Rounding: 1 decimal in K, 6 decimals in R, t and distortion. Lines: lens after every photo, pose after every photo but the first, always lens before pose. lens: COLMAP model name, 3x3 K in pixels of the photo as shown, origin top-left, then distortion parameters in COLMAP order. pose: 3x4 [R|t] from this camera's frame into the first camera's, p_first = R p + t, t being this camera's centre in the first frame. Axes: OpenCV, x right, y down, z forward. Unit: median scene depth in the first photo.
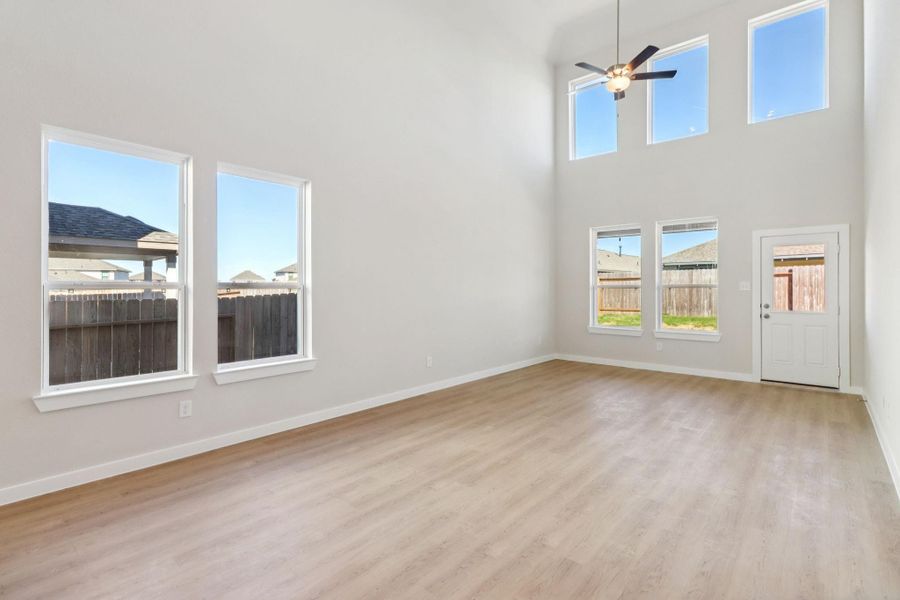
lens RADIAL K [[420.5, 0, 444.2], [0, 420.5, 285.3], [0, 0, 1]] dist [0.002991, -0.000274]
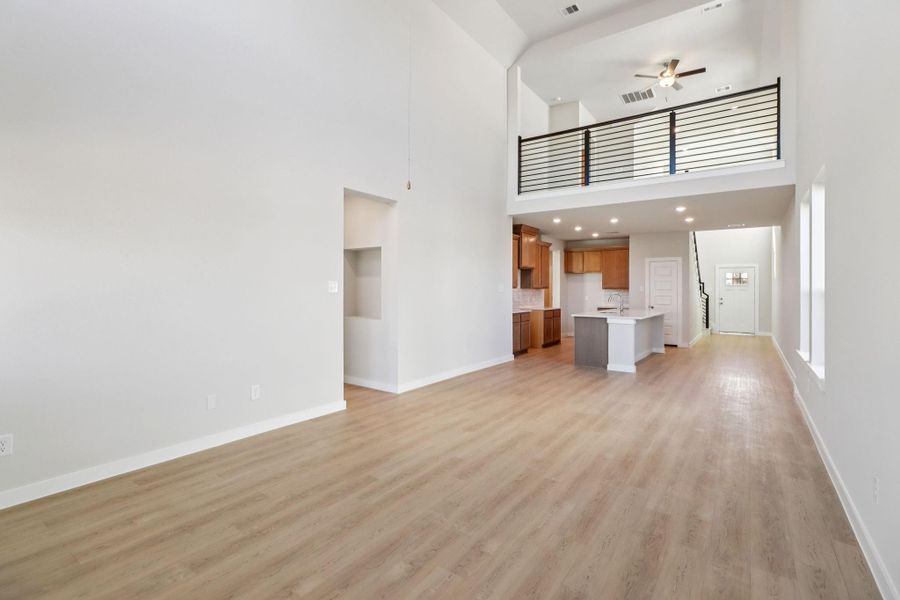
lens RADIAL K [[420.5, 0, 449.7], [0, 420.5, 295.1], [0, 0, 1]] dist [0.002991, -0.000274]
pose [[-0.992448, -0.003659, -0.122612, 0.600047], [-0.004977, 0.999933, 0.010452, 0.008188], [0.122565, 0.010983, -0.992400, 2.029561]]
